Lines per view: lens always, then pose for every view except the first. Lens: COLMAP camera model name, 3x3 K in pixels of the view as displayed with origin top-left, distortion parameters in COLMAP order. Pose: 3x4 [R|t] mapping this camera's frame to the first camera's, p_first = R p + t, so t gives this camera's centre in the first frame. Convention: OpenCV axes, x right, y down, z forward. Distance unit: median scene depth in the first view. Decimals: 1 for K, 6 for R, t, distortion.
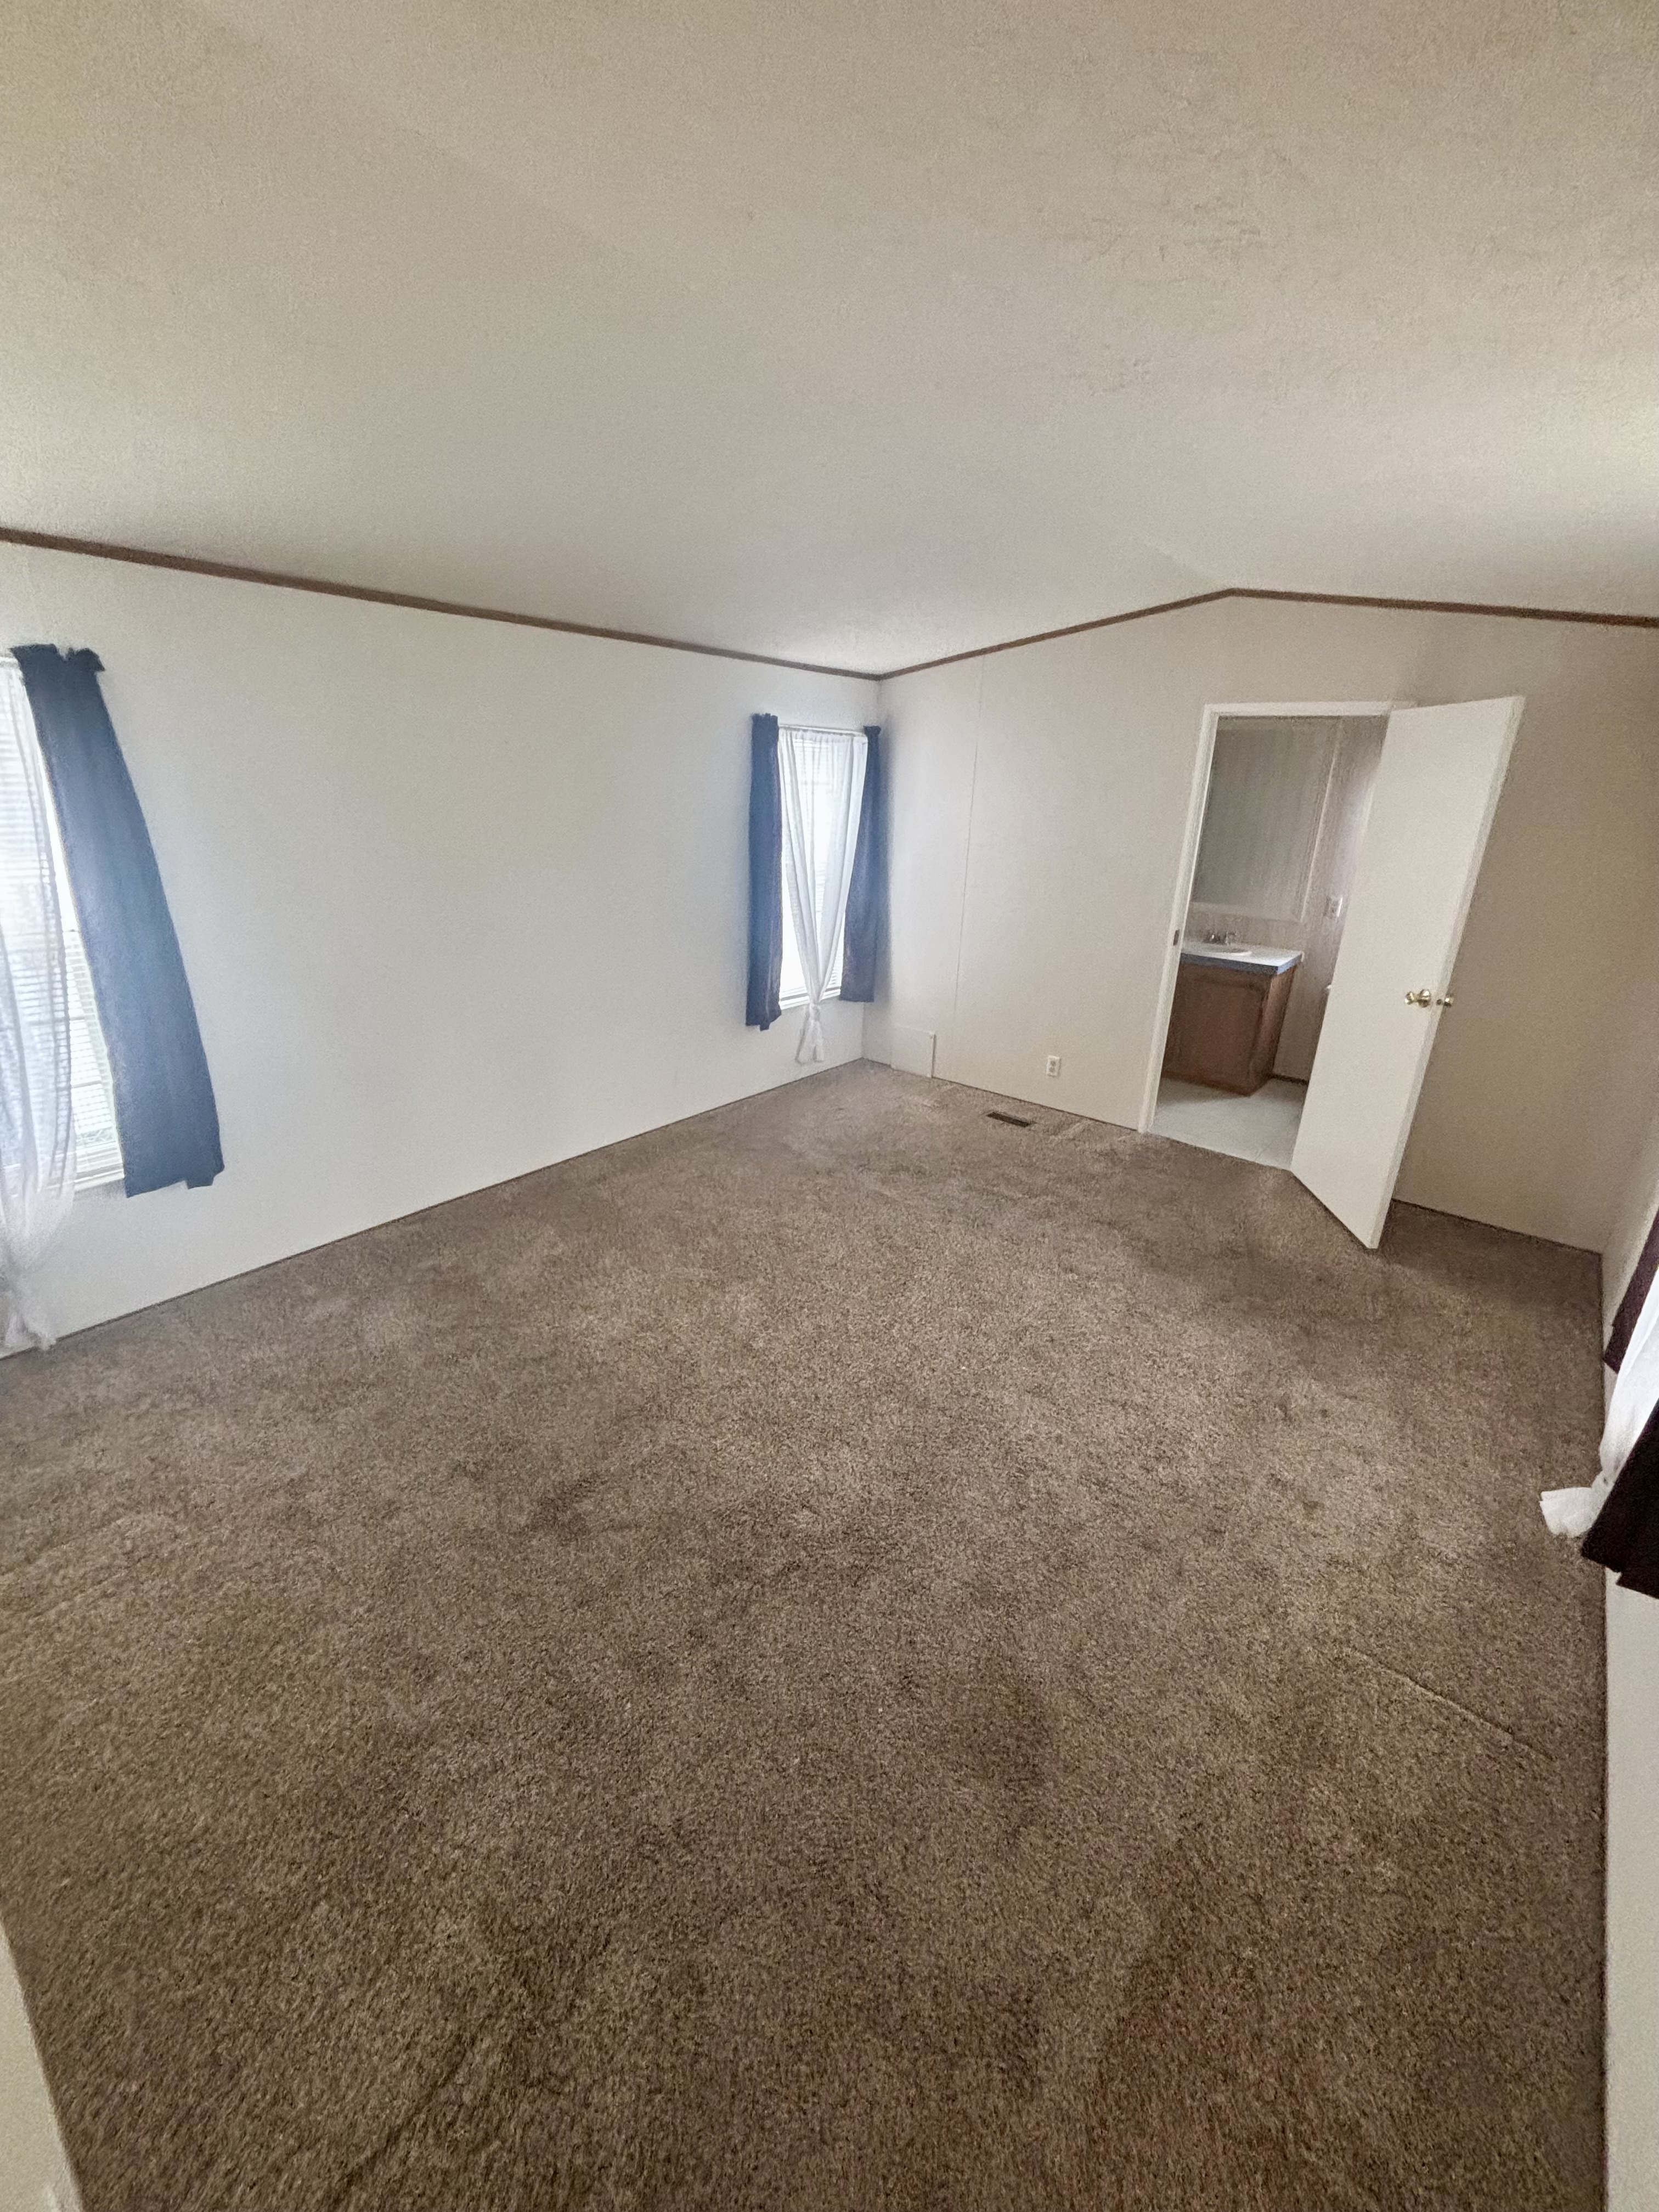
lens RADIAL K [[881.8, 0, 829.5], [0, 881.8, 1106.0], [0, 0, 1]] dist [-0.001351, -0.000011]
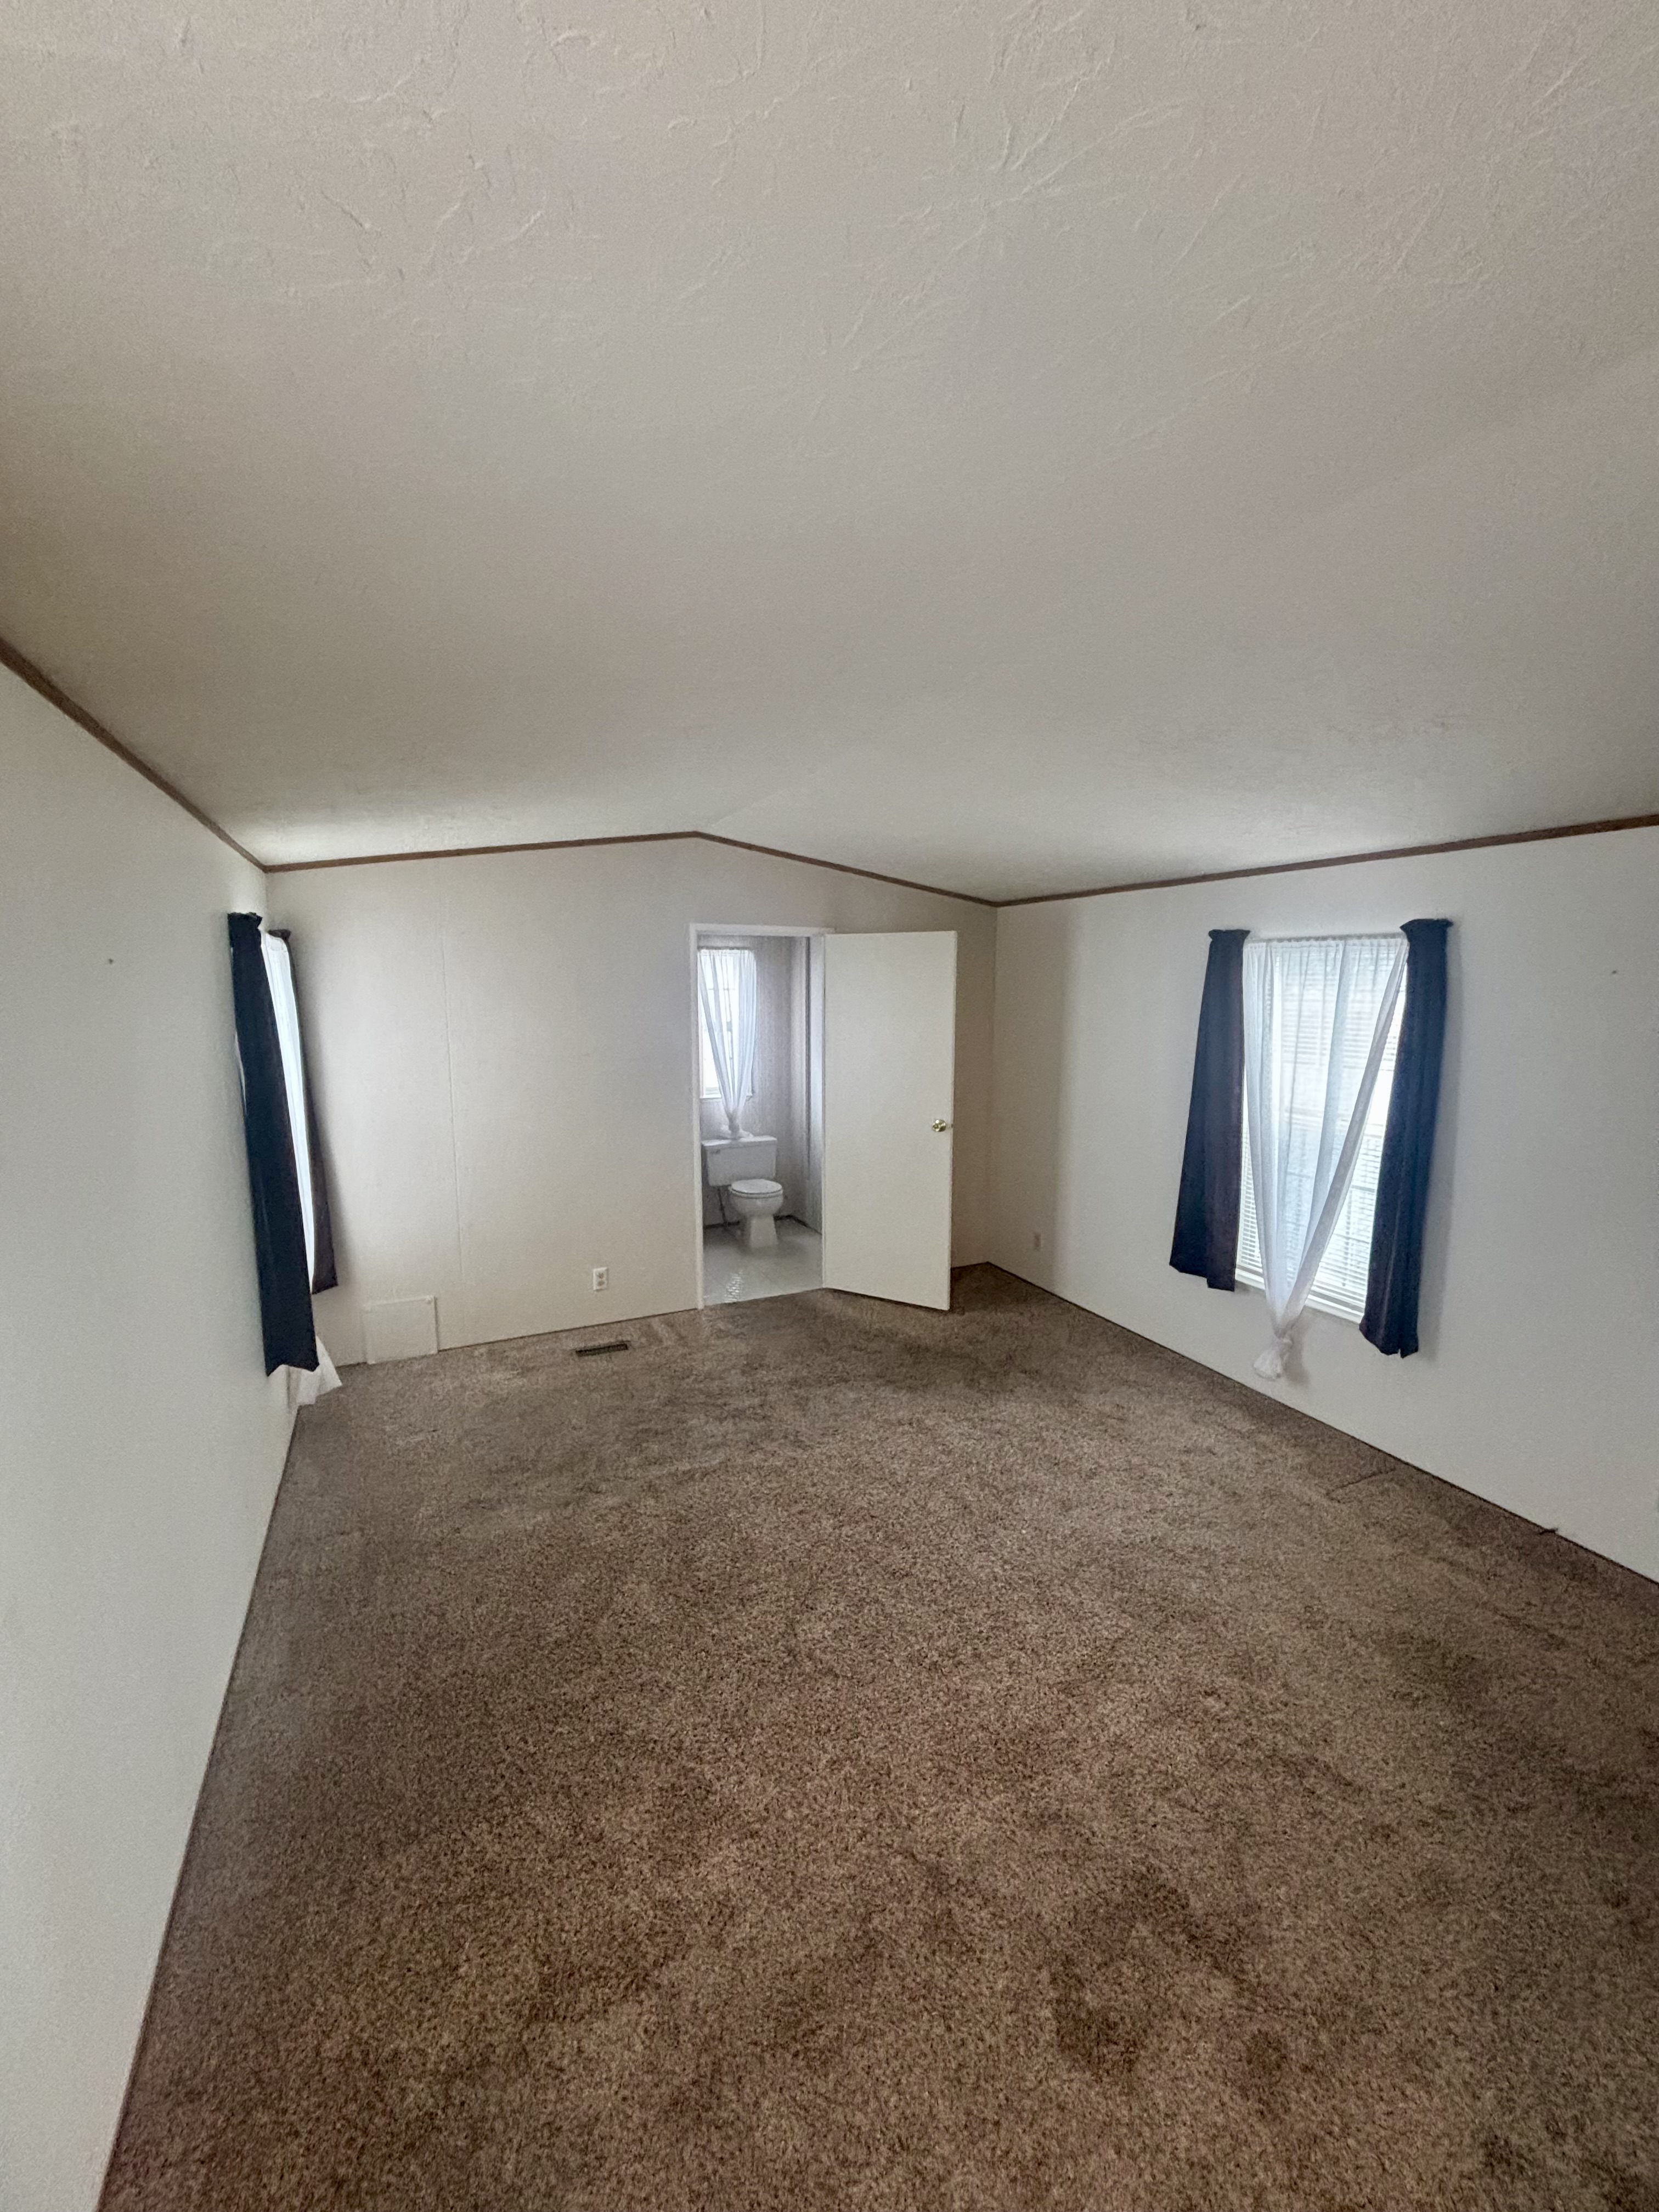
lens RADIAL K [[881.8, 0, 829.5], [0, 881.8, 1106.0], [0, 0, 1]] dist [-0.001351, -0.000011]
pose [[0.431397, -0.152756, 0.889136, -0.536845], [0.327620, 0.944803, 0.003363, -0.172068], [-0.840572, 0.289848, 0.457631, 0.383737]]
